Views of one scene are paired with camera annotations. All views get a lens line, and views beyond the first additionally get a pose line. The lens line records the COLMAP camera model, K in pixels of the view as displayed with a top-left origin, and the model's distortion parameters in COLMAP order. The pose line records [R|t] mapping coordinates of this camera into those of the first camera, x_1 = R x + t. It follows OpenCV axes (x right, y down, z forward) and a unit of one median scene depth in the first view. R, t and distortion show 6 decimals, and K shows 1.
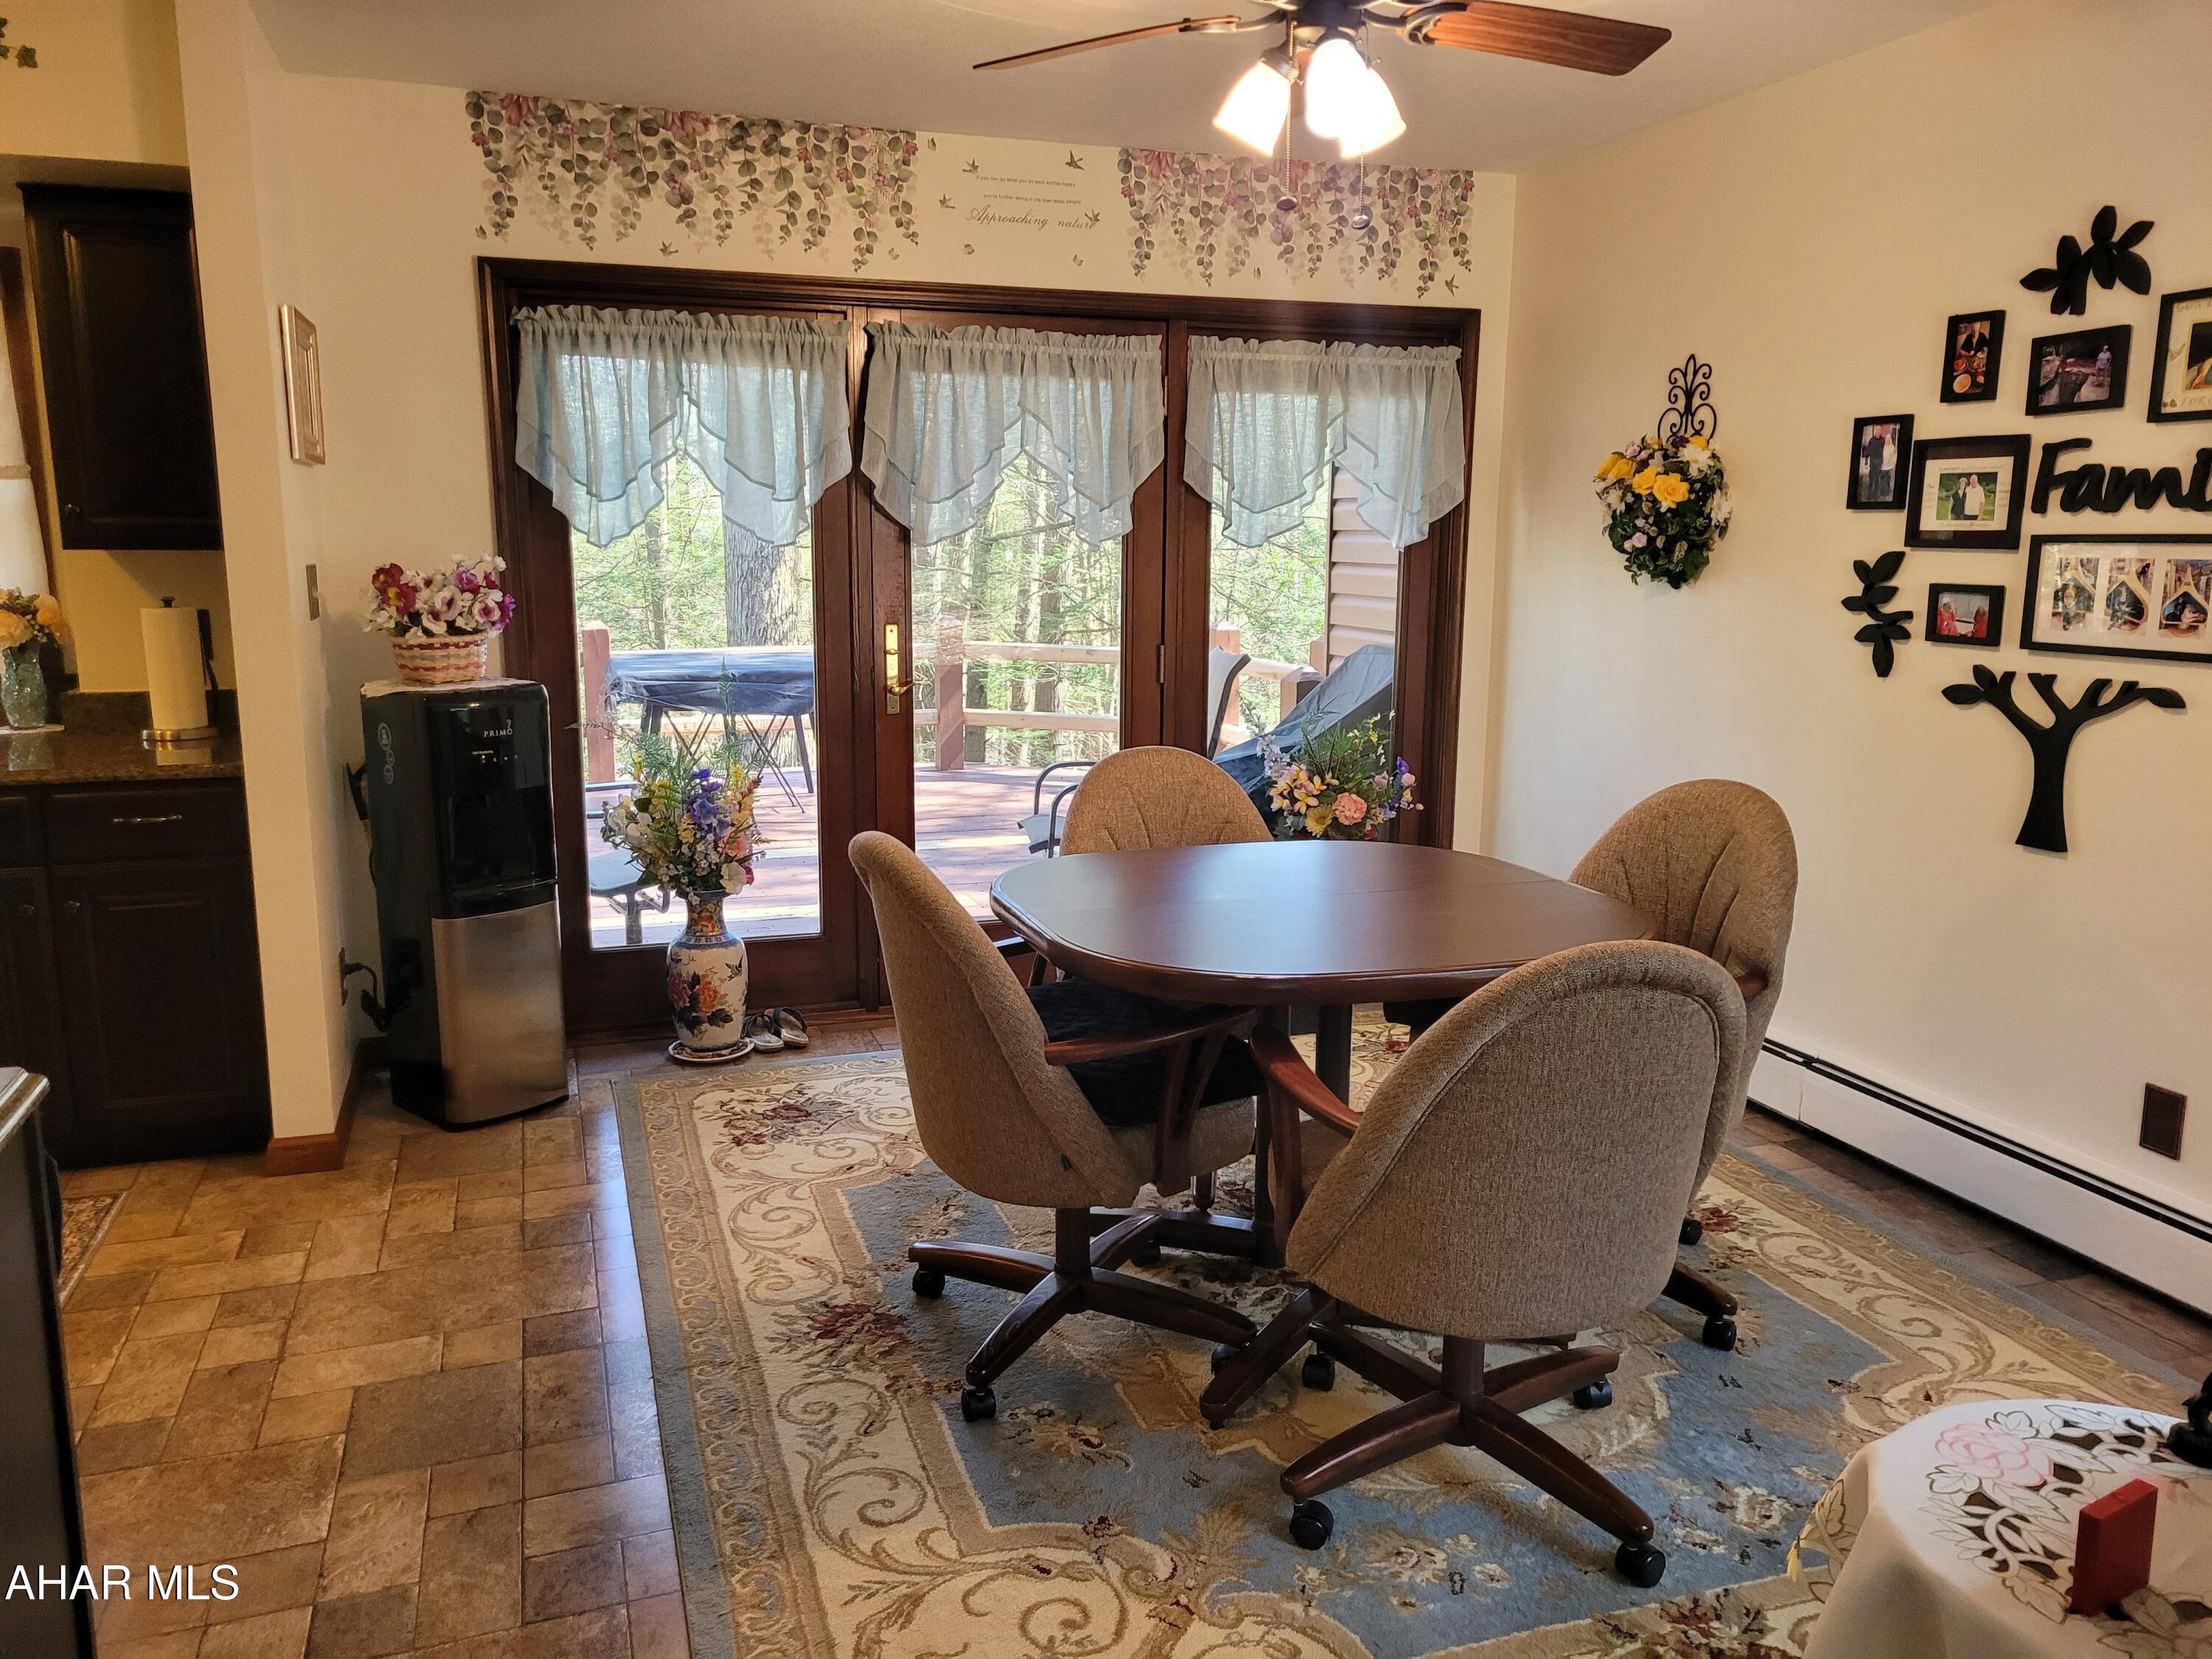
lens RADIAL K [[1661.7, 0, 1101.6], [0, 1661.7, 830.6], [0, 0, 1]] dist [0.062090, -0.048103]
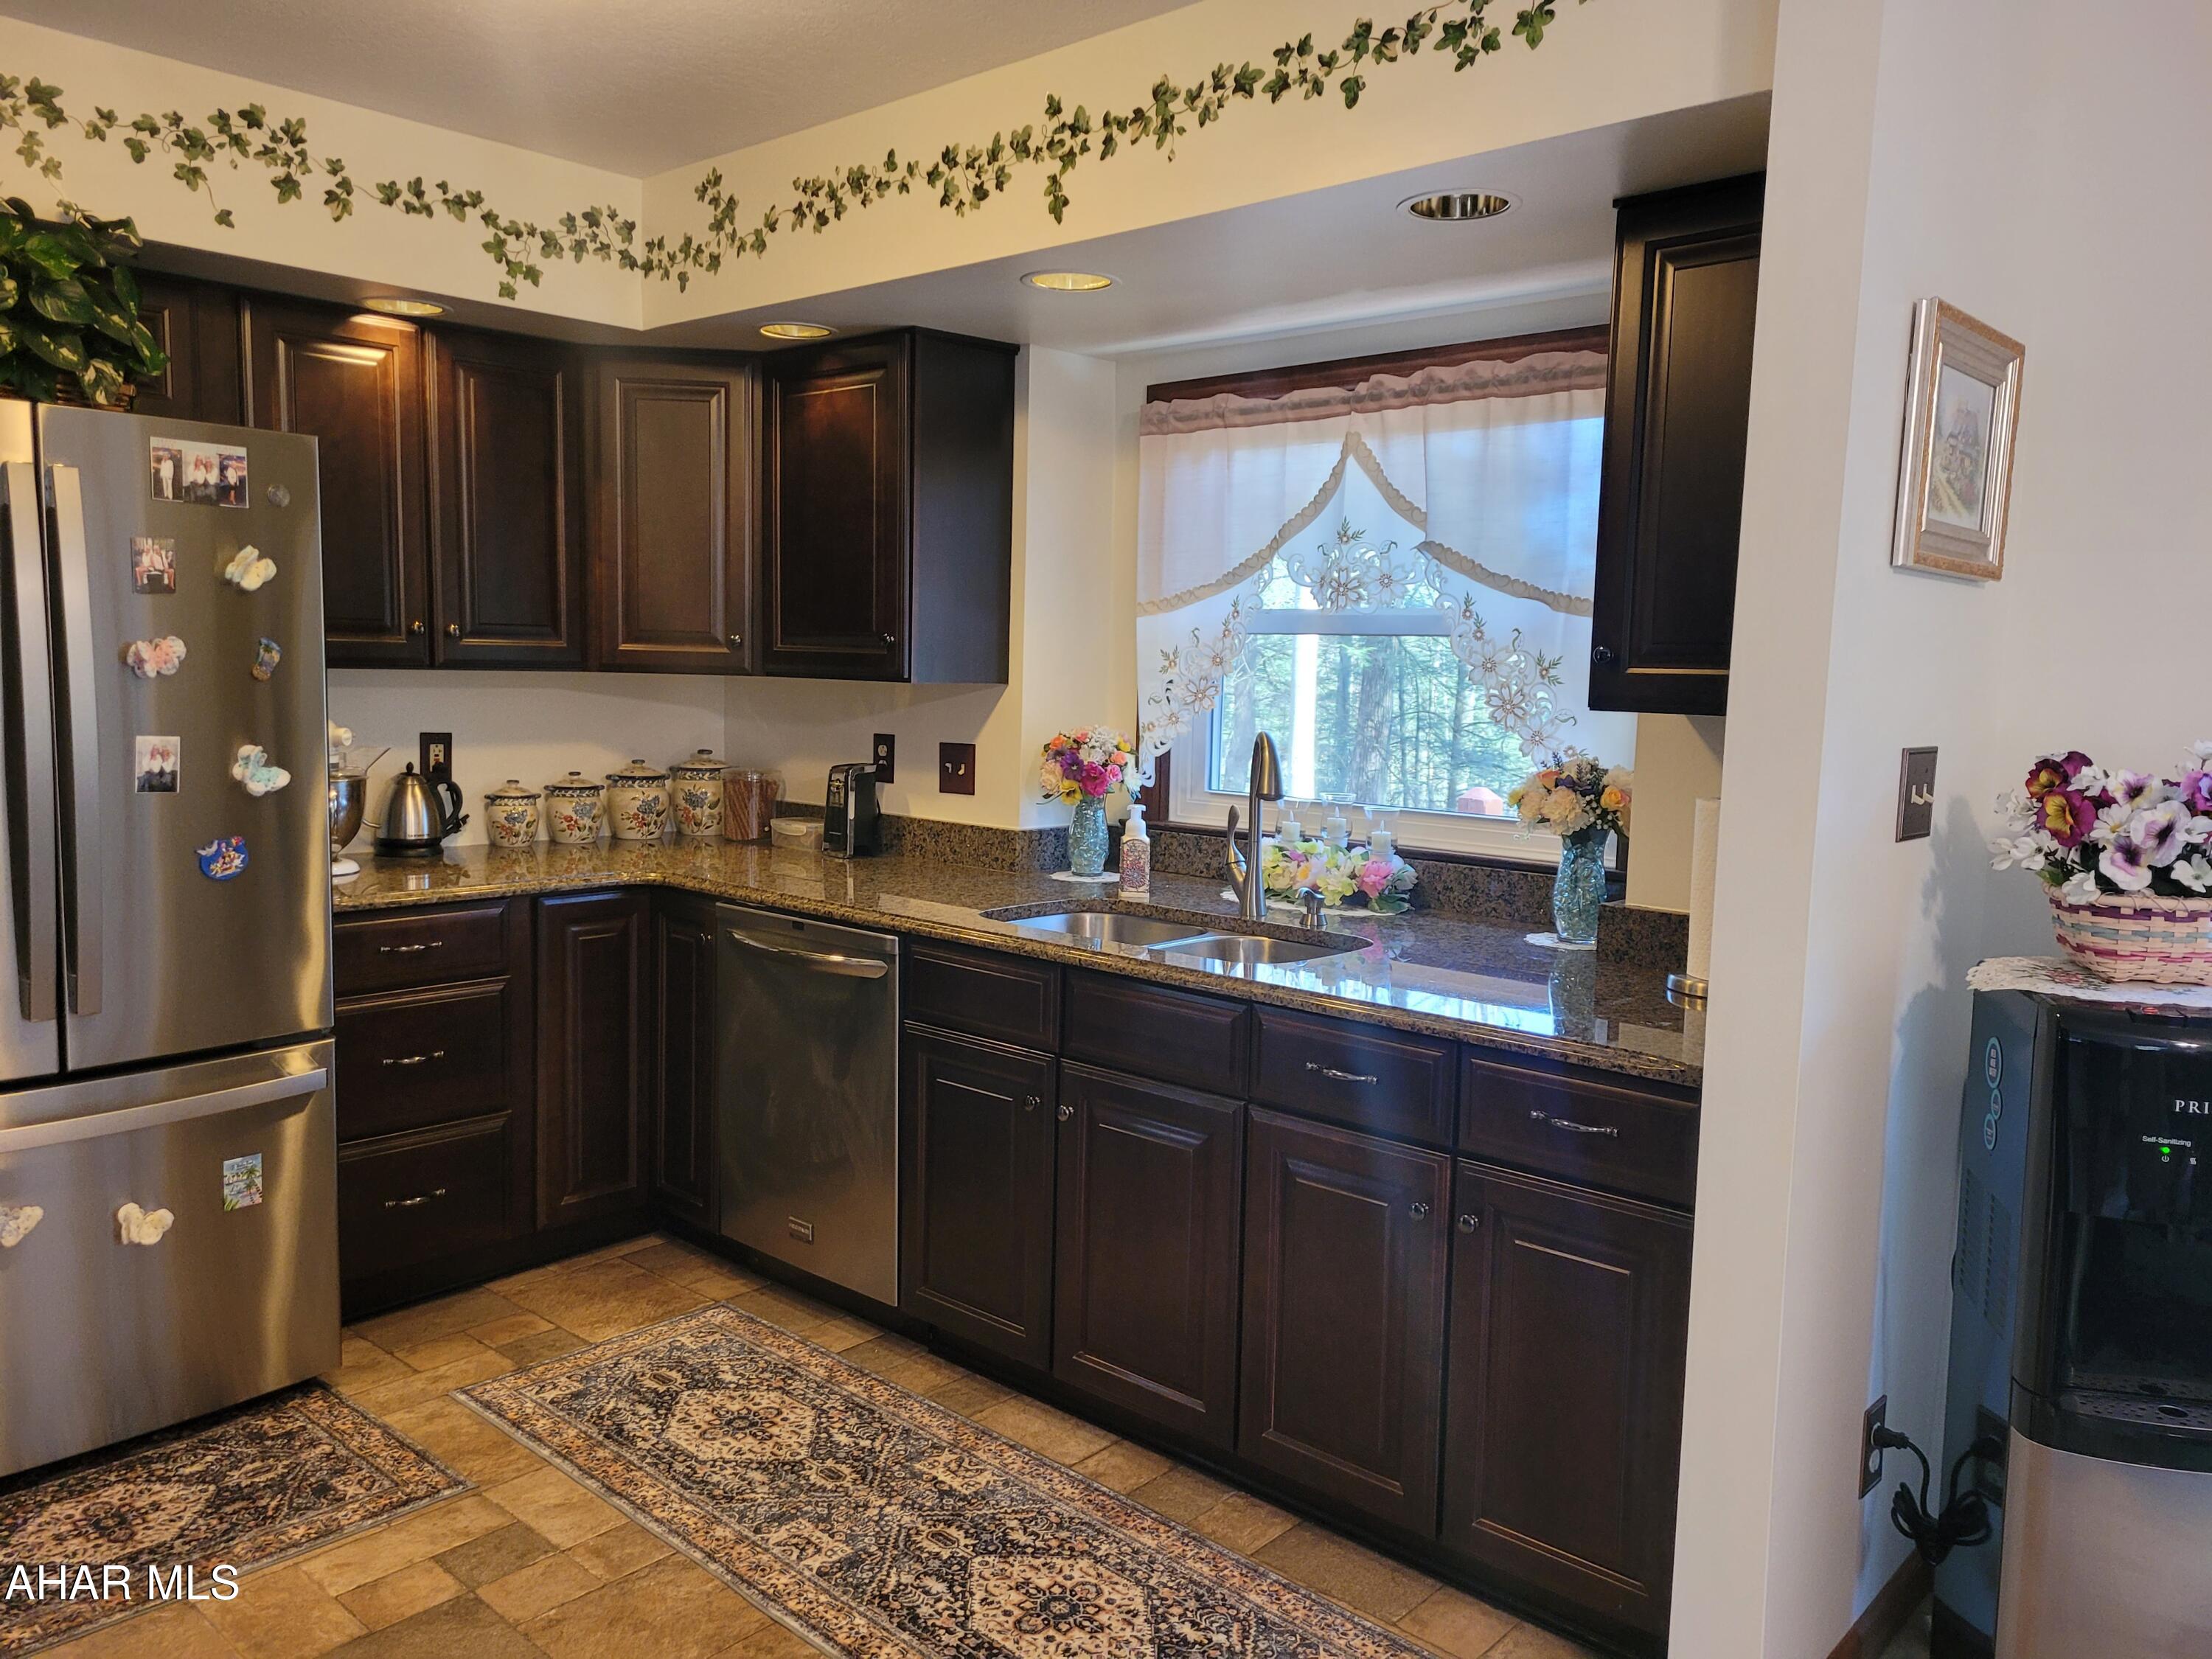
lens RADIAL K [[1661.7, 0, 1095.5], [0, 1661.7, 834.5], [0, 0, 1]] dist [0.062090, -0.048103]
pose [[0.476957, 0.099776, -0.873245, -0.125698], [-0.183028, 0.983030, 0.012351, -0.109018], [0.859659, 0.153938, 0.487125, 0.622711]]
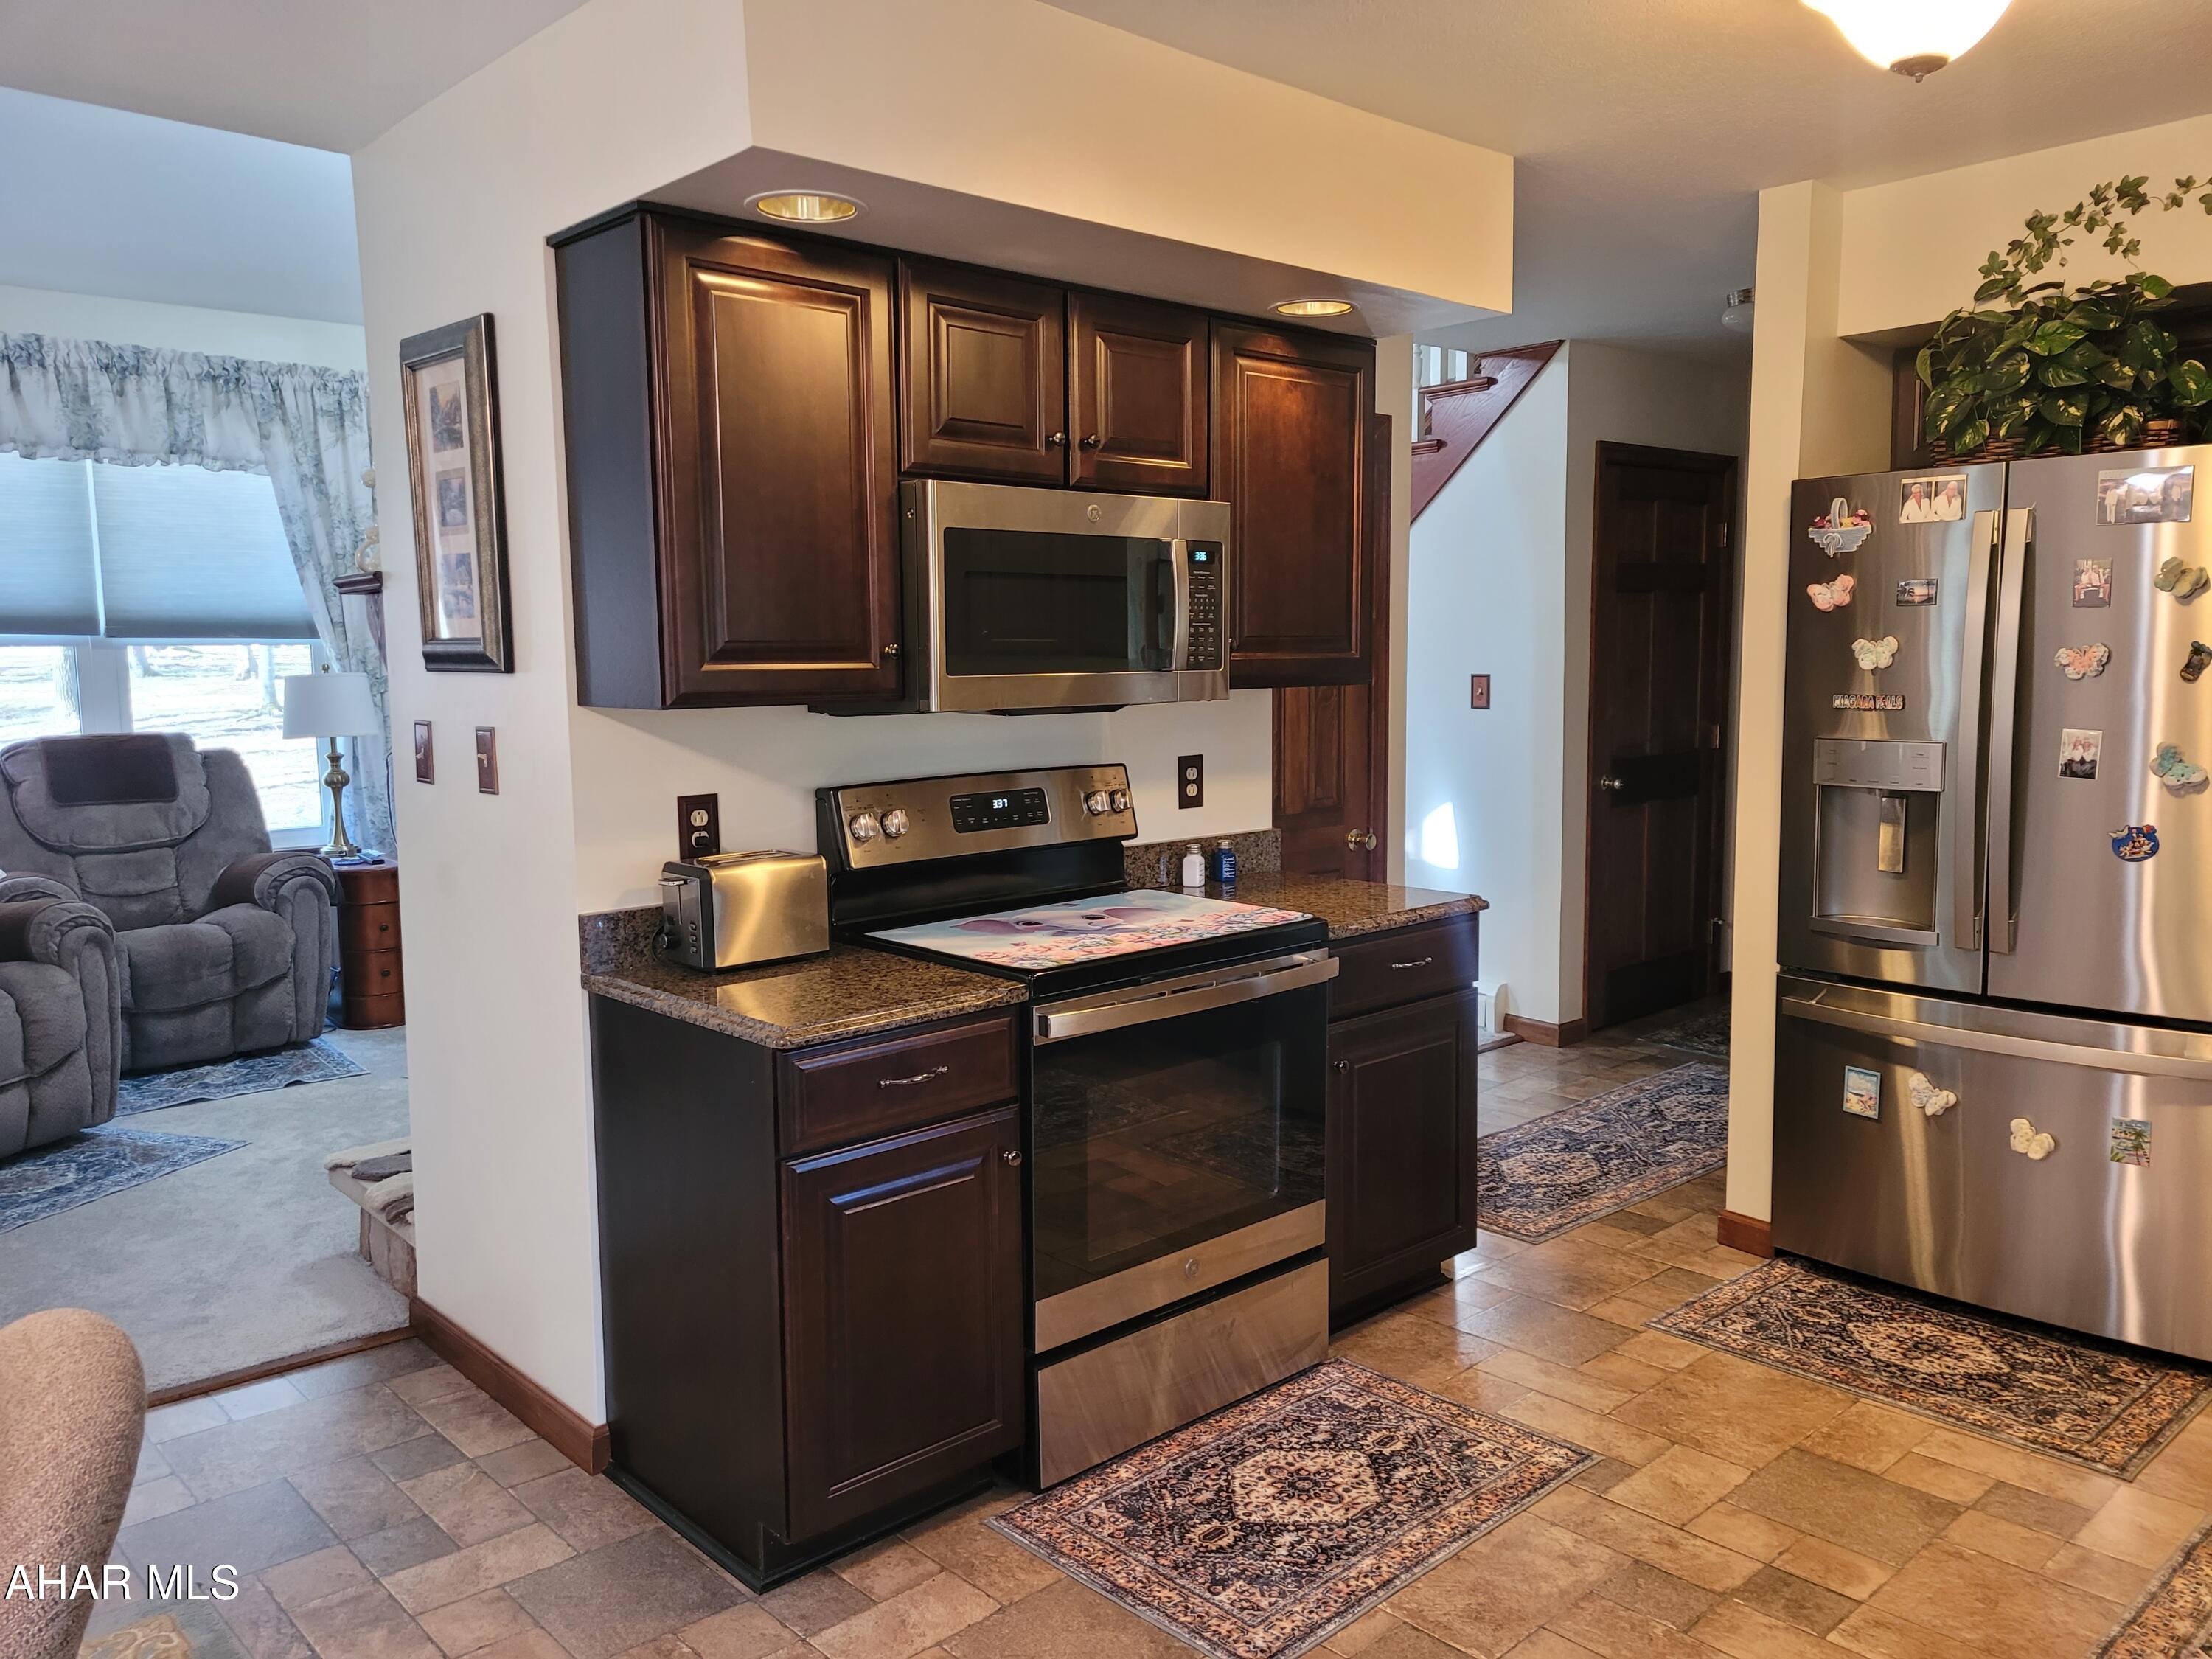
lens RADIAL K [[1661.7, 0, 1108.4], [0, 1661.7, 815.1], [0, 0, 1]] dist [0.062090, -0.048103]
pose [[-0.917066, 0.047867, -0.395851, -0.173051], [-0.064737, 0.961723, 0.266268, -0.213771], [0.393444, 0.269811, -0.878865, 1.154426]]
